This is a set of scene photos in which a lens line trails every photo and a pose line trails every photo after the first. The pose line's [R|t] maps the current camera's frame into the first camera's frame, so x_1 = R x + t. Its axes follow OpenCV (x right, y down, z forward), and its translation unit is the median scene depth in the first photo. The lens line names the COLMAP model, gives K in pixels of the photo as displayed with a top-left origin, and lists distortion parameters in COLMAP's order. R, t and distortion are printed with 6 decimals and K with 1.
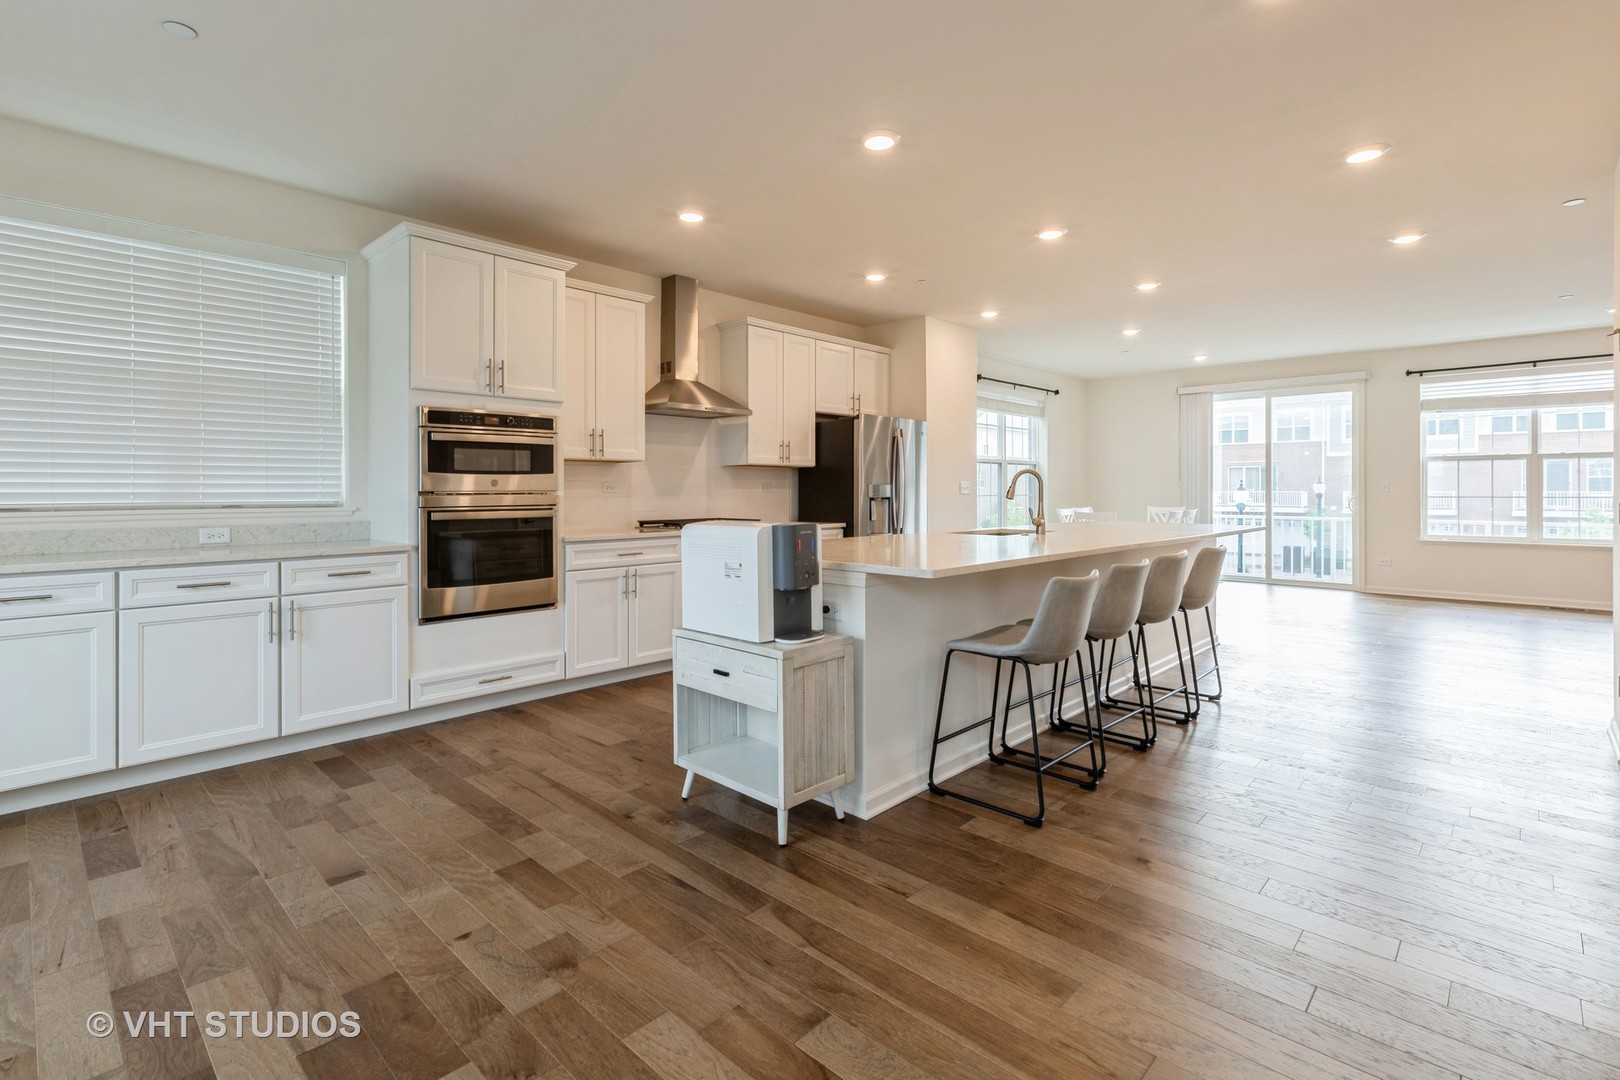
lens RADIAL K [[754.5, 0, 811.4], [0, 754.5, 485.7], [0, 0, 1]] dist [-0.001041, -0.000024]
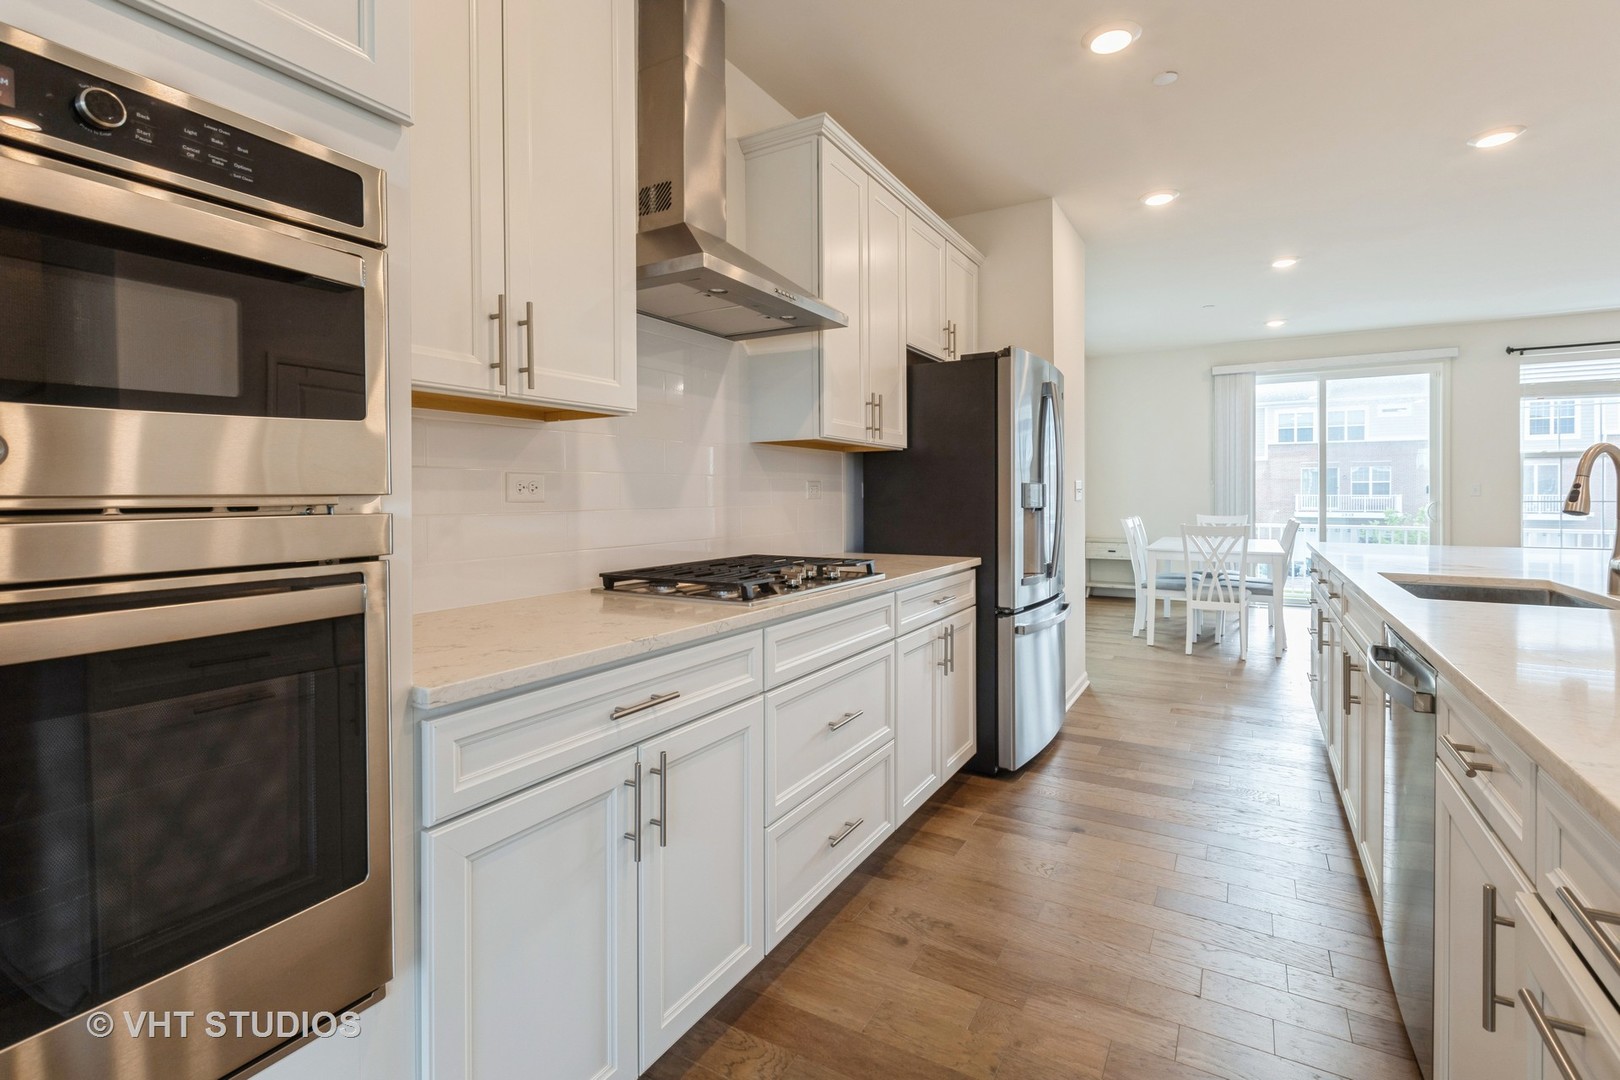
lens RADIAL K [[739.9, 0, 810.4], [0, 739.9, 502.7], [0, 0, 1]] dist [0.002041, 0.000018]
pose [[0.973441, -0.004704, 0.228888, -0.192285], [0.001020, 0.999868, 0.016213, 0.003697], [-0.228934, -0.015549, 0.973318, 0.549905]]
